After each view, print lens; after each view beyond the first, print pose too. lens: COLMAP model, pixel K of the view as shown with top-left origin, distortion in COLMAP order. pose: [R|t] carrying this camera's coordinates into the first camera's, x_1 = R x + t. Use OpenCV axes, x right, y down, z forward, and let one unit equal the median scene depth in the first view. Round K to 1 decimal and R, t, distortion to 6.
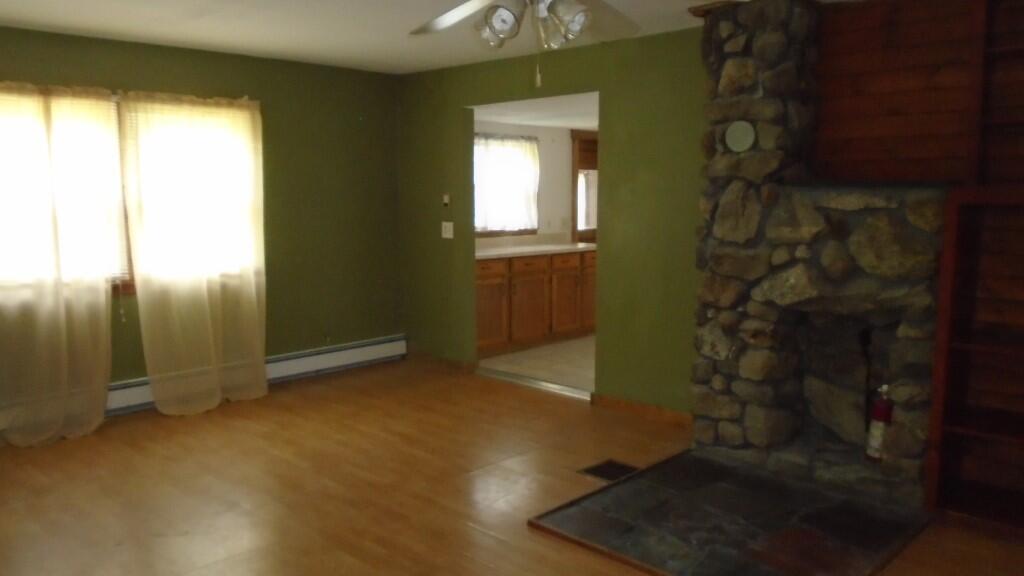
lens RADIAL K [[797.5, 0, 512.0], [0, 797.5, 288.0], [0, 0, 1]] dist [-0.006134, -0.000783]
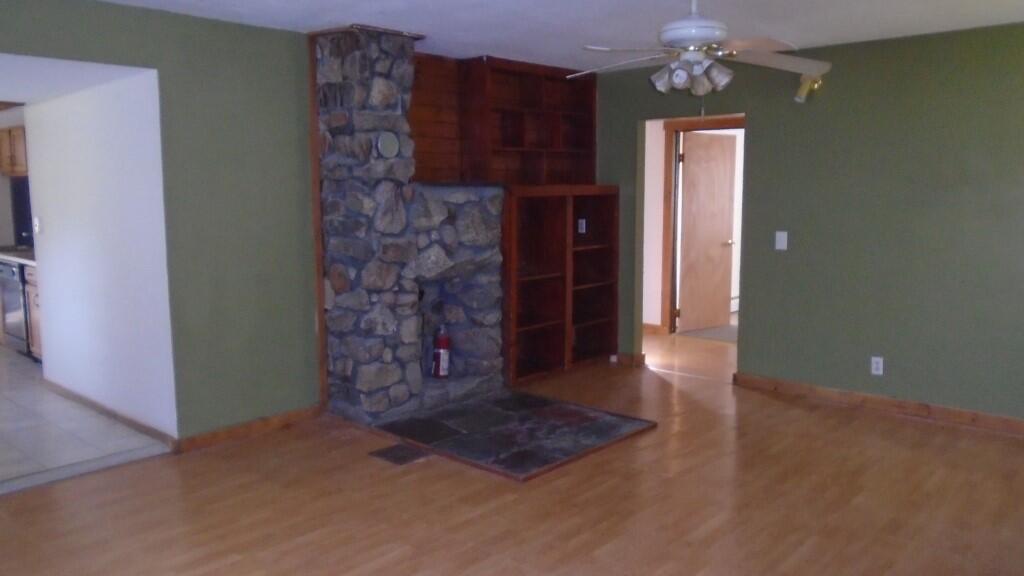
lens RADIAL K [[797.5, 0, 512.0], [0, 797.5, 288.0], [0, 0, 1]] dist [-0.006134, -0.000783]
pose [[-0.049278, -0.120956, 0.991434, -0.954634], [0.129690, 0.983461, 0.126429, -0.108174], [-0.990329, 0.134809, -0.032776, 0.902797]]
